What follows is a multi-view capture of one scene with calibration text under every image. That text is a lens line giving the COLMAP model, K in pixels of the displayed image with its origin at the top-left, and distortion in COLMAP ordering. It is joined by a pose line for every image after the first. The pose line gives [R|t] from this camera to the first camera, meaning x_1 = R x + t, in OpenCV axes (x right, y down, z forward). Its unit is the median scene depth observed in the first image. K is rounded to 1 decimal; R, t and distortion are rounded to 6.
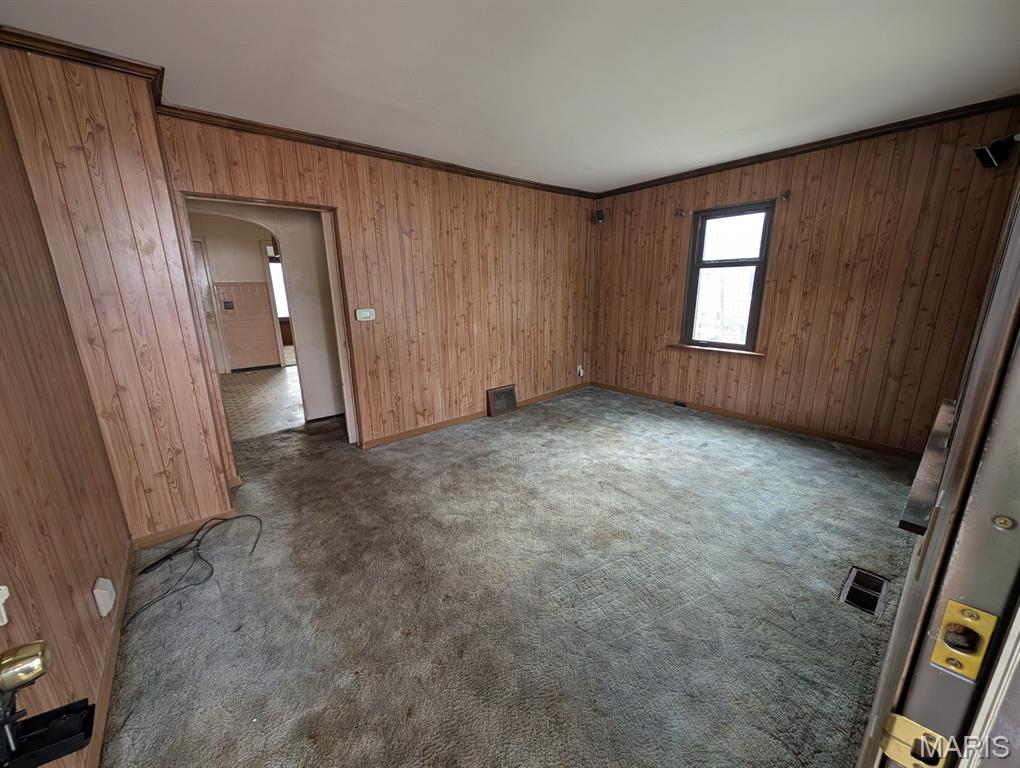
lens RADIAL K [[382.6, 0, 508.6], [0, 382.6, 381.3], [0, 0, 1]] dist [-0.000381, -0.002133]
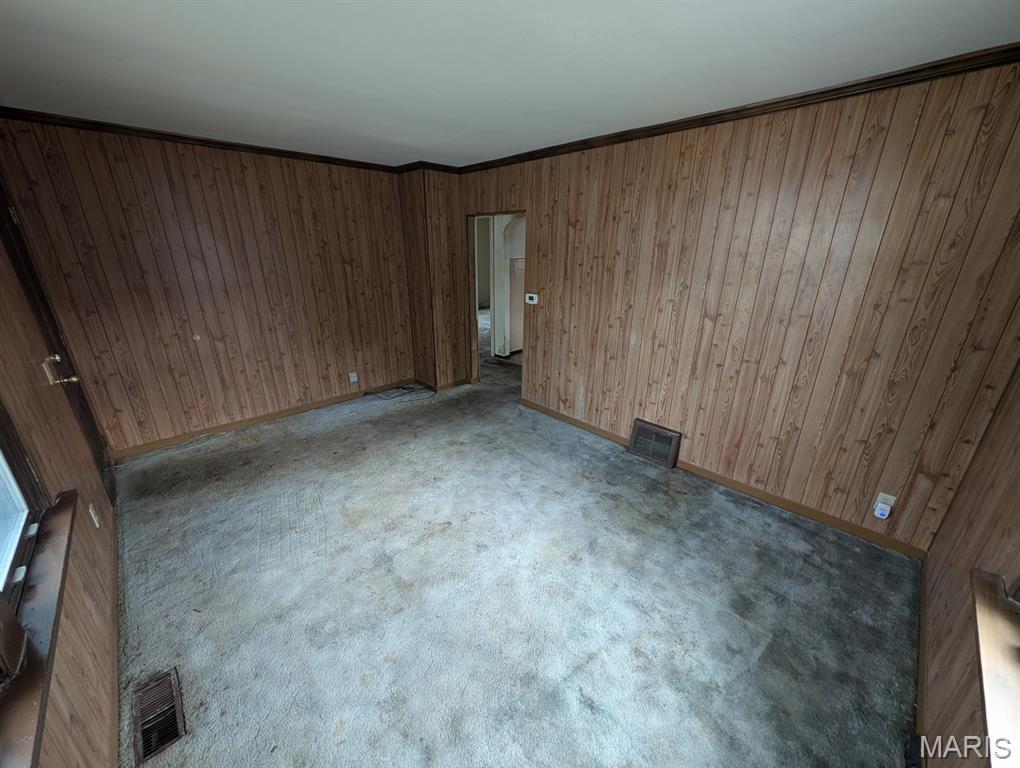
lens RADIAL K [[382.6, 0, 507.0], [0, 382.6, 381.6], [0, 0, 1]] dist [-0.000381, -0.002133]
pose [[0.067716, 0.353477, -0.932989, 0.701054], [-0.246529, 0.912066, 0.327657, -0.263506], [0.966767, 0.207821, 0.148904, 0.680841]]
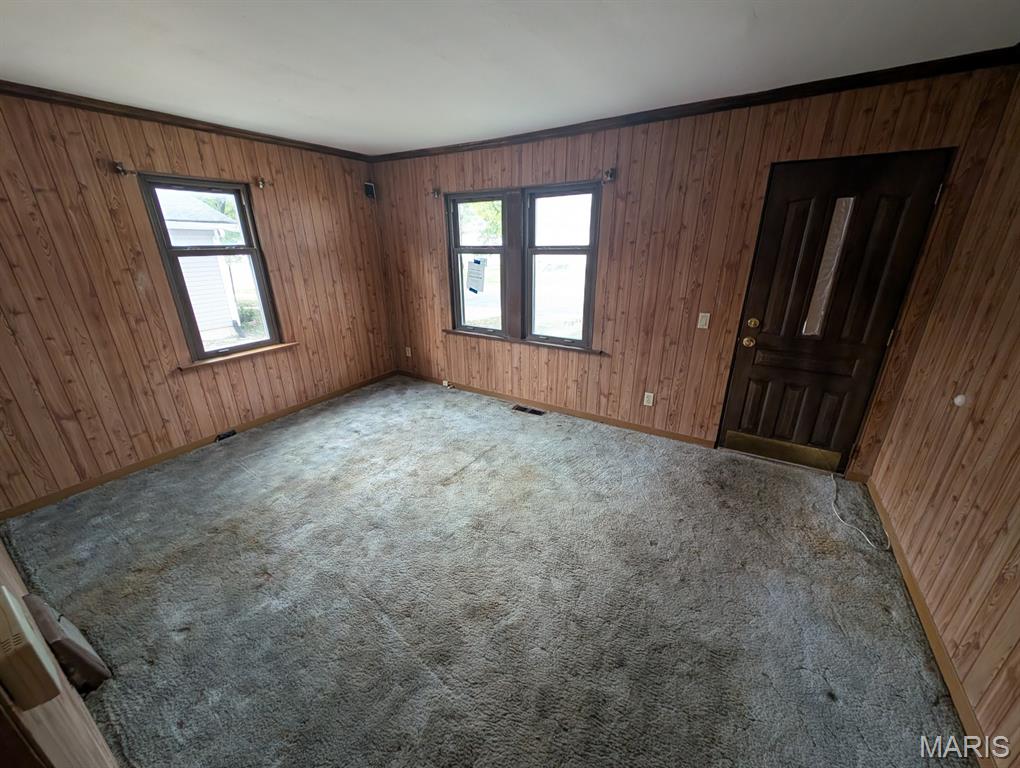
lens RADIAL K [[382.6, 0, 507.0], [0, 382.6, 381.8], [0, 0, 1]] dist [-0.000381, -0.002133]
pose [[-0.314680, -0.309343, 0.897376, -0.450533], [0.243382, 0.887502, 0.391286, -0.233069], [-0.917465, 0.341535, -0.203991, 0.704493]]
